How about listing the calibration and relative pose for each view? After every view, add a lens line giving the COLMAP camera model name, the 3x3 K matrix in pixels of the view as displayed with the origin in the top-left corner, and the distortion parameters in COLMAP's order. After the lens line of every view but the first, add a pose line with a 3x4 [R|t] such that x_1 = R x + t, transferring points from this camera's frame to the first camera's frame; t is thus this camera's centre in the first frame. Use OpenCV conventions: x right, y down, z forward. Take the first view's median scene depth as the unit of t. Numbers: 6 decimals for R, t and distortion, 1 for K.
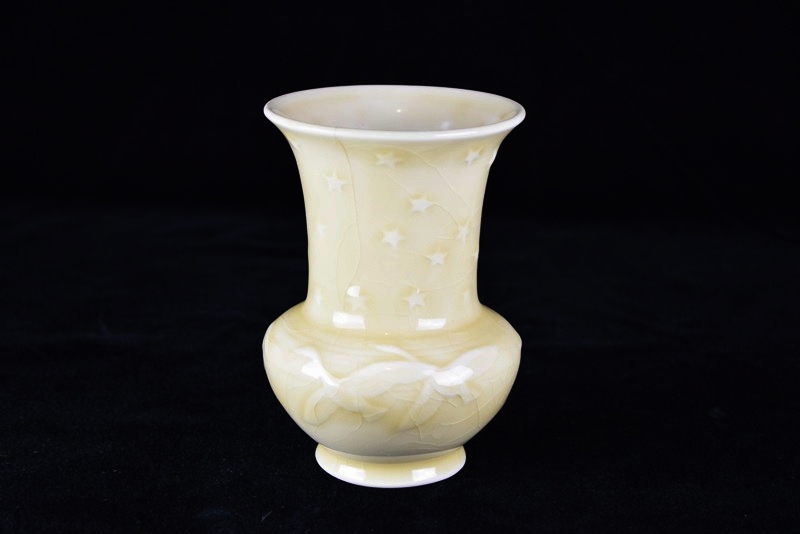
lens RADIAL K [[1729.5, 0, 400.0], [0, 1729.5, 267.0], [0, 0, 1]] dist [0.047171, -0.224887]
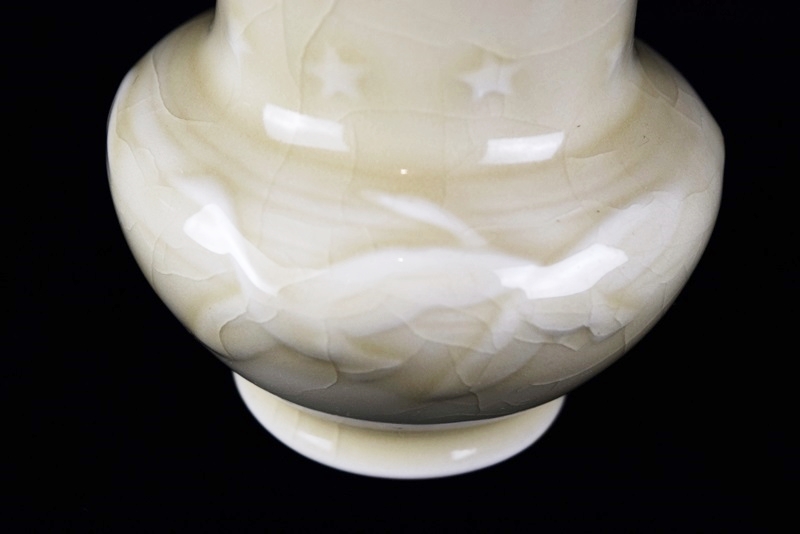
lens RADIAL K [[1729.5, 0, 400.0], [0, 1729.5, 267.0], [0, 0, 1]] dist [0.047171, -0.224887]
pose [[0.998869, 0.043344, 0.019557, -0.016435], [-0.047318, 0.946707, 0.318602, -0.062703], [-0.004705, -0.319167, 0.947687, 0.629859]]
